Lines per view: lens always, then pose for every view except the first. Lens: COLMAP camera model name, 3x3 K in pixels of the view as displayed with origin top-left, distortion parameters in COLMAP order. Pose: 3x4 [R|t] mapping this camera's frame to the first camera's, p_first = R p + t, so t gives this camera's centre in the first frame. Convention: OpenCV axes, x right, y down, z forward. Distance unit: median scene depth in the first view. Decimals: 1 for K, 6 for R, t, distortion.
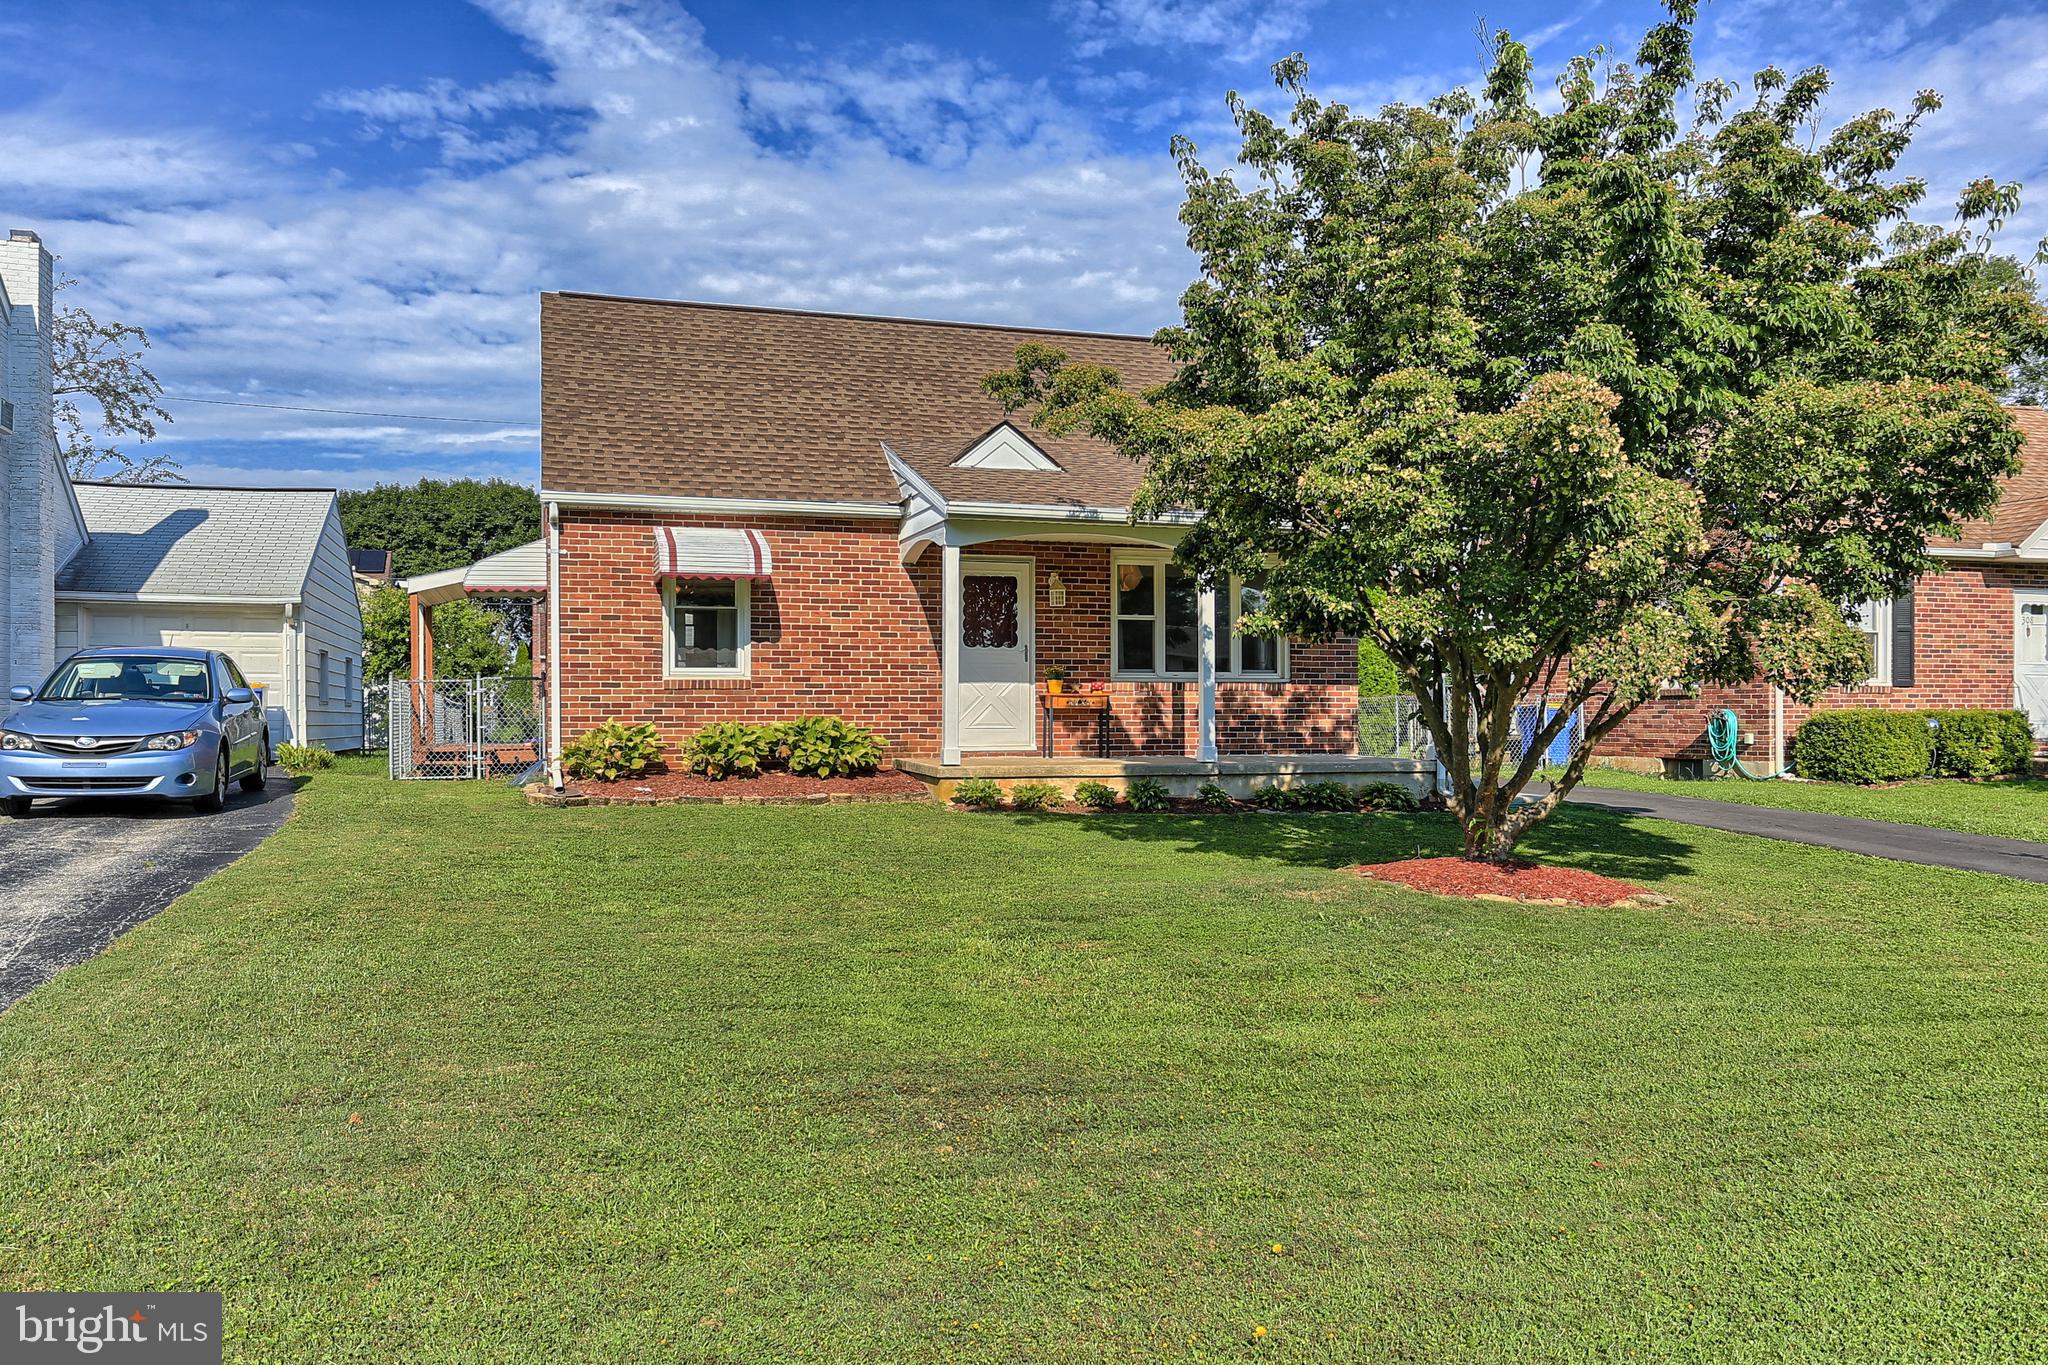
lens RADIAL K [[1589.9, 0, 1081.9], [0, 1589.9, 737.8], [0, 0, 1]] dist [-0.024109, -0.004149]
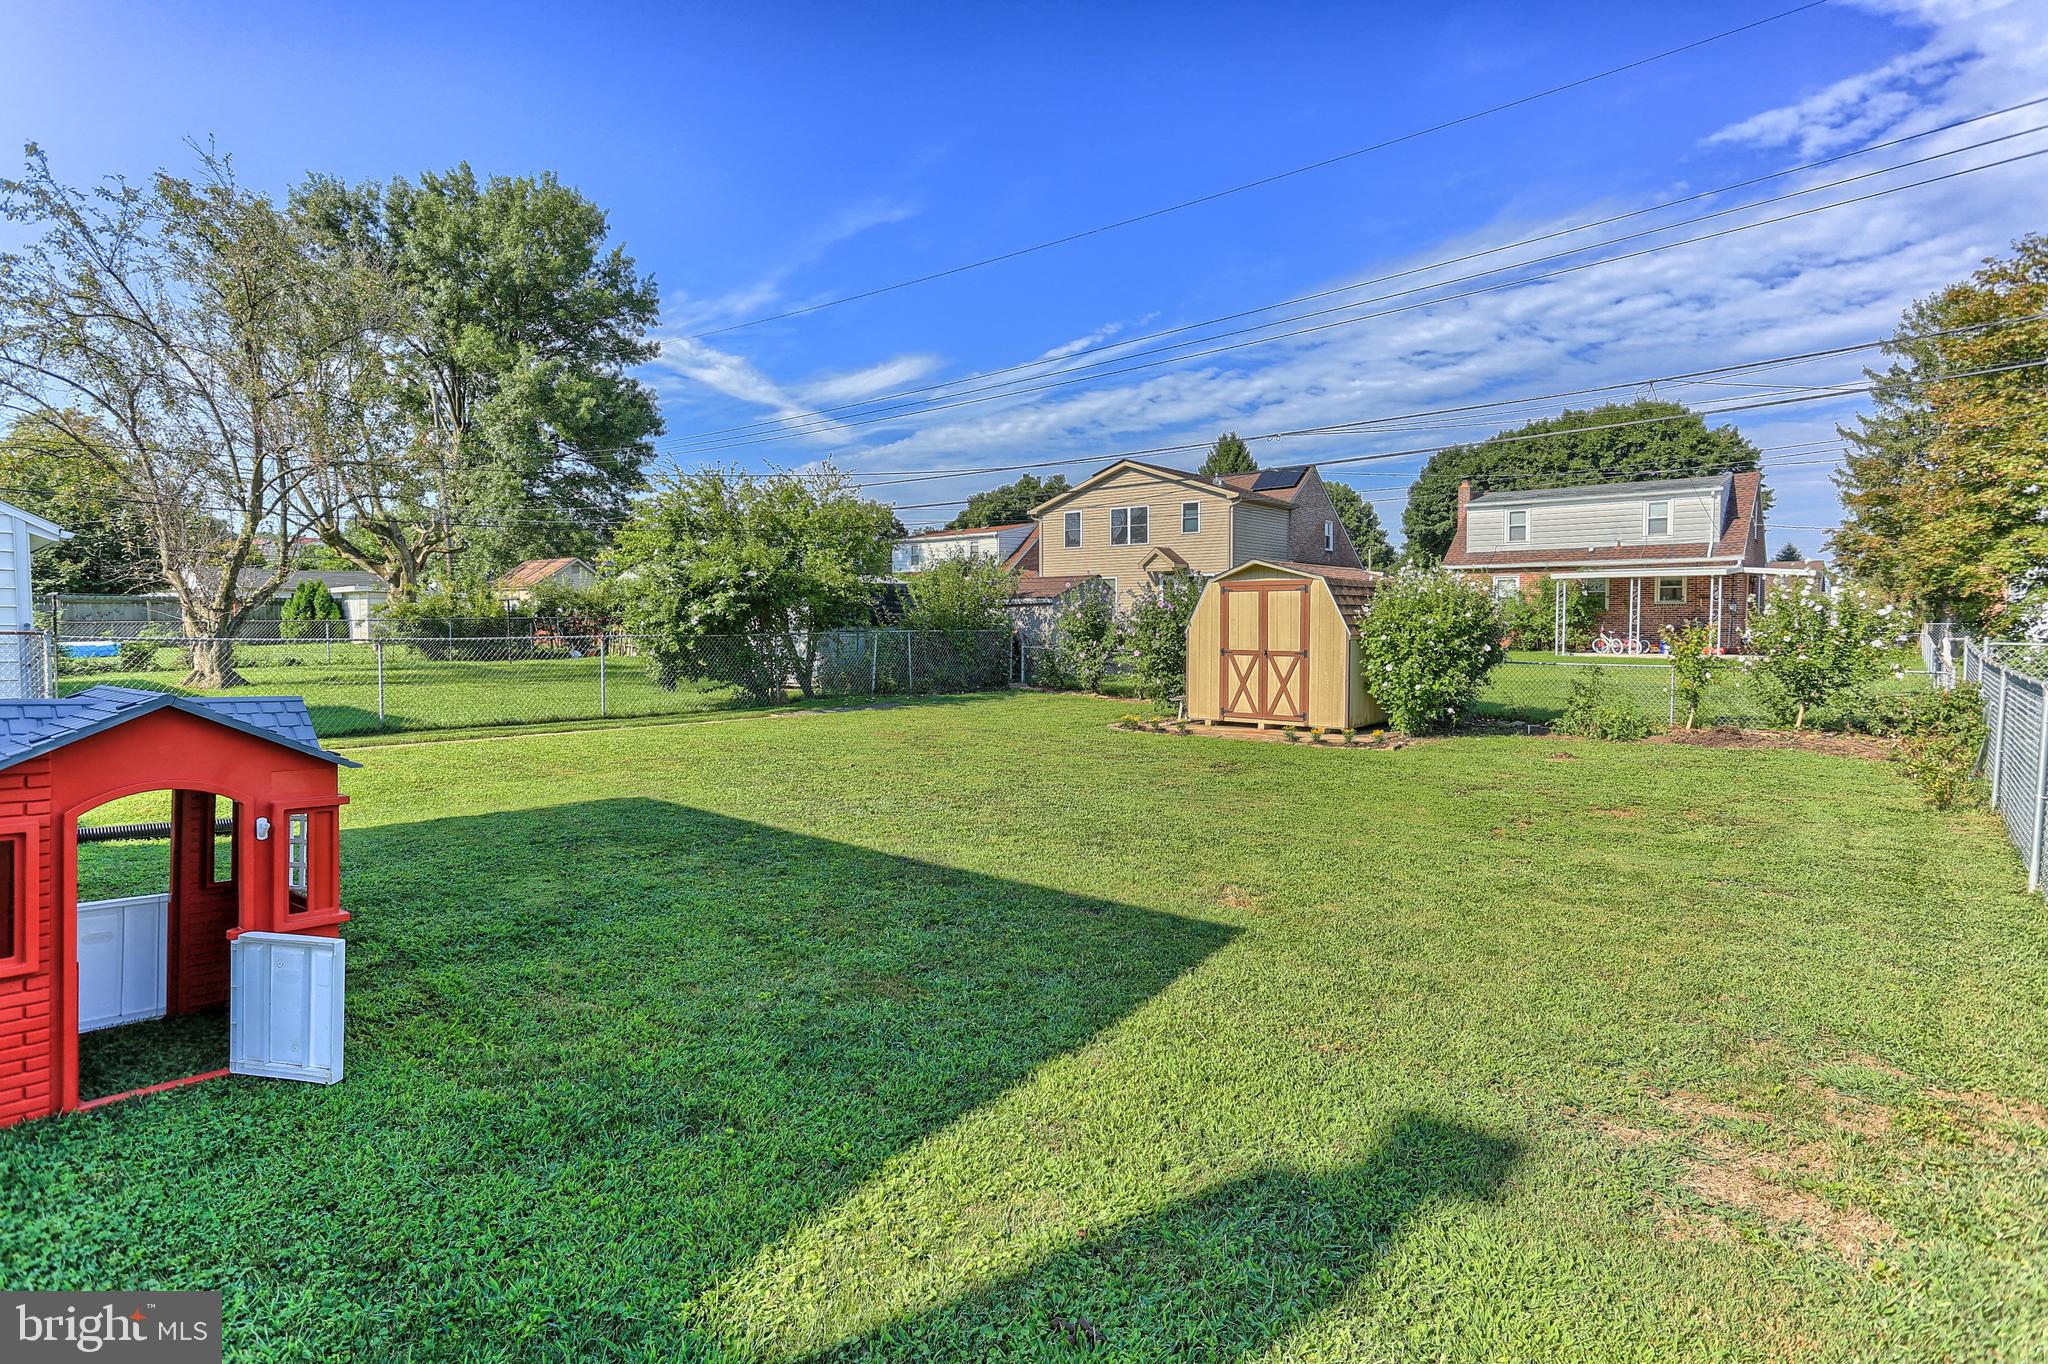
lens RADIAL K [[1064.1, 0, 1035.4], [0, 1064.1, 685.0], [0, 0, 1]] dist [-0.000529, -0.000058]
pose [[0.519398, 0.053391, -0.852863, 0.169679], [-0.009914, 0.998356, 0.056461, -0.034407], [0.854475, -0.020870, 0.519073, 1.153593]]
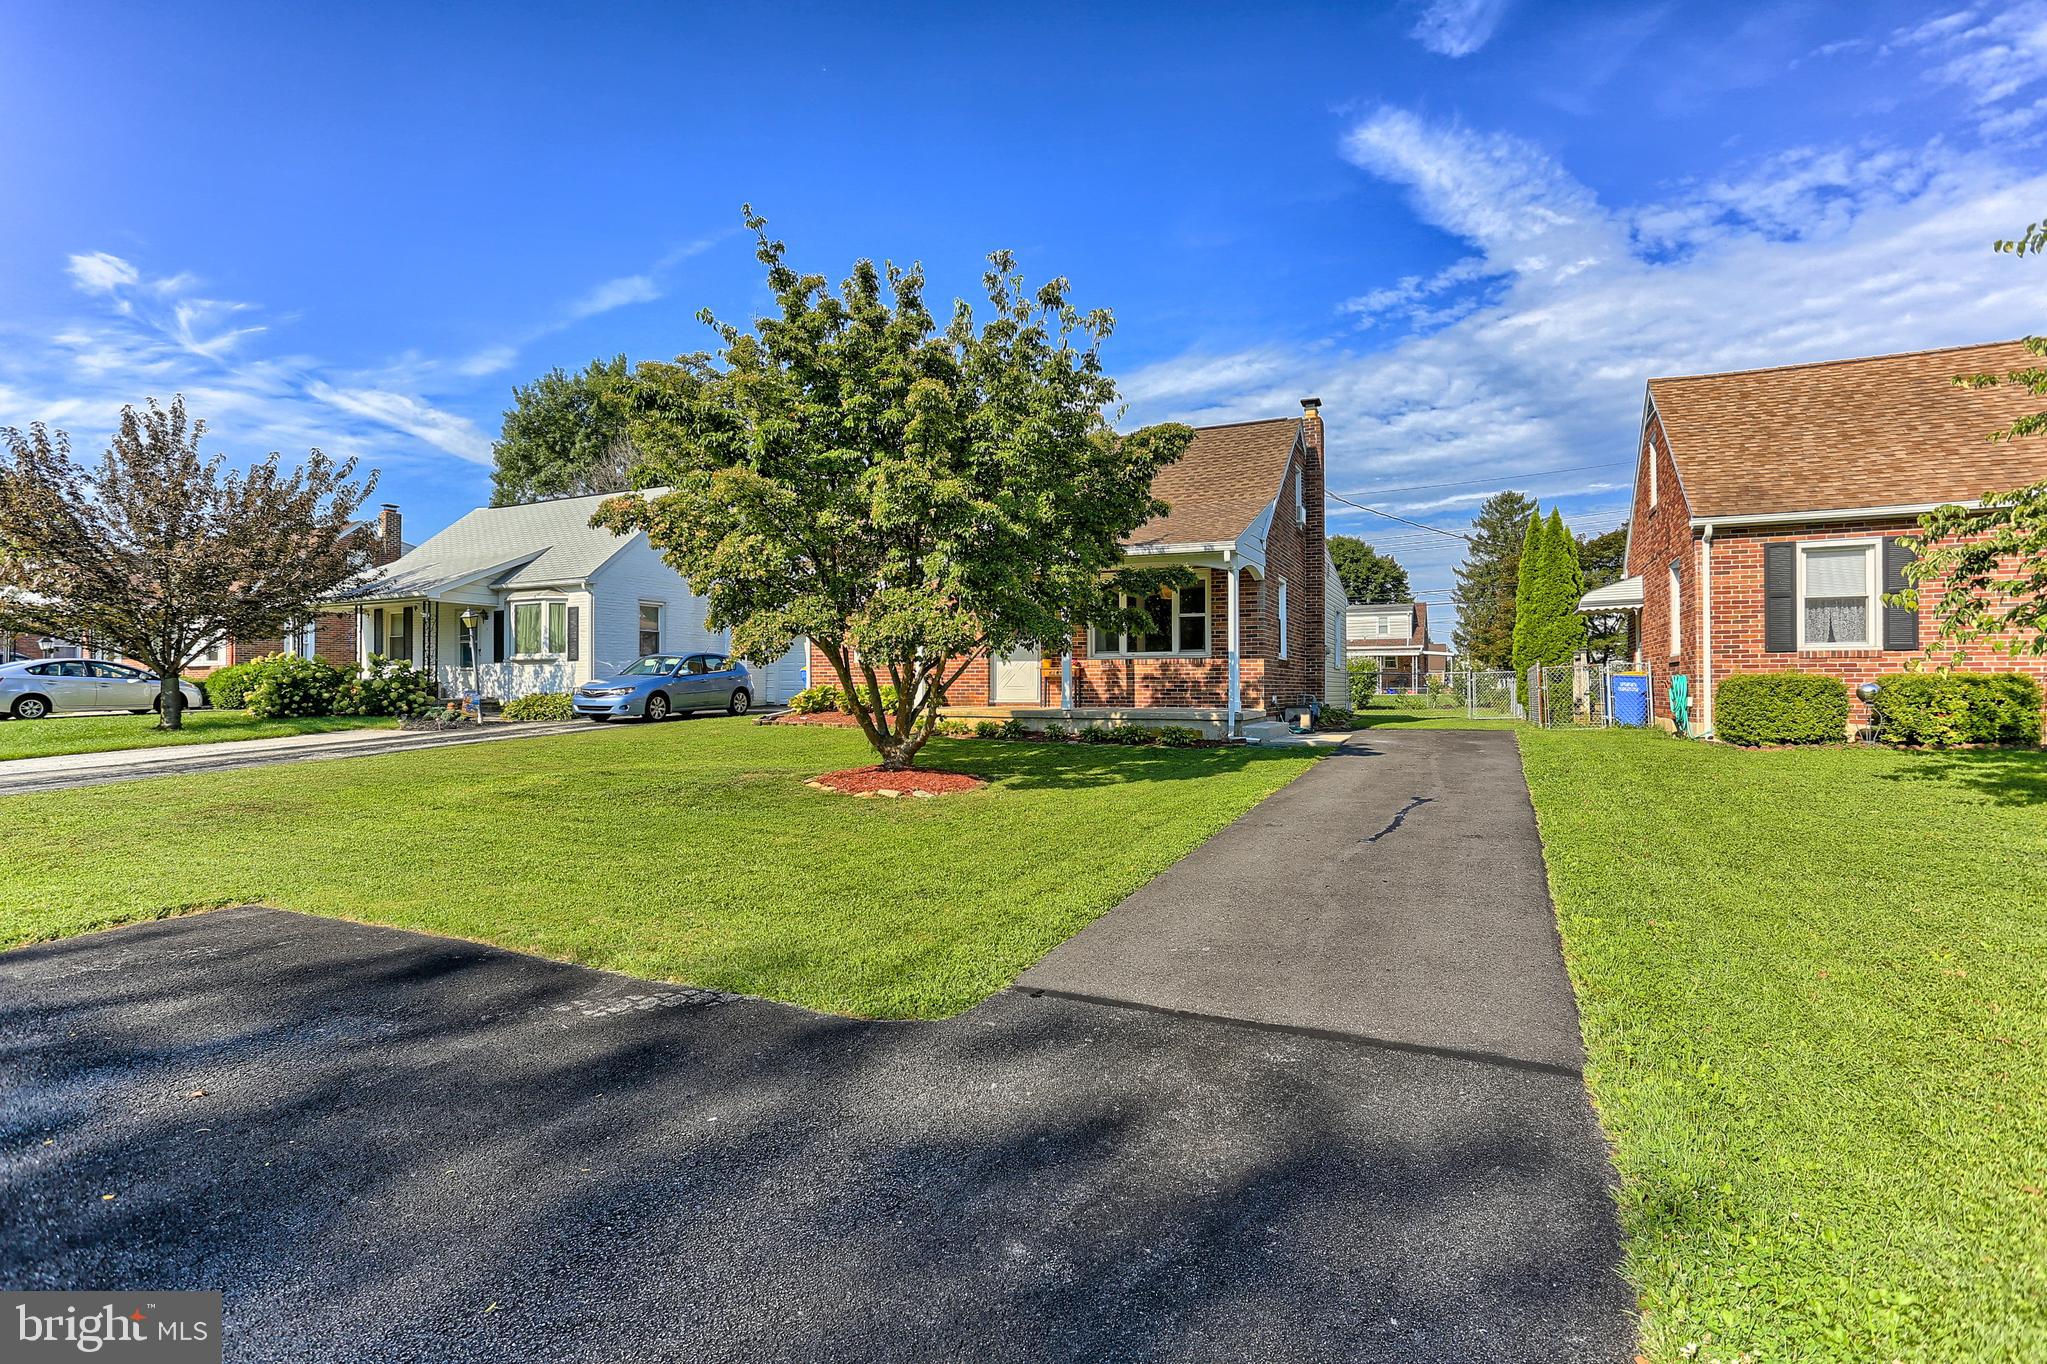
lens RADIAL K [[1034.6, 0, 1023.5], [0, 1034.6, 682.0], [0, 0, 1]] dist [-0.041946, 0.022702]
pose [[0.720320, -0.001282, -0.693640, 0.518707], [-0.009894, 0.999878, -0.012122, 0.000190], [0.693571, 0.015595, 0.720219, 0.162291]]
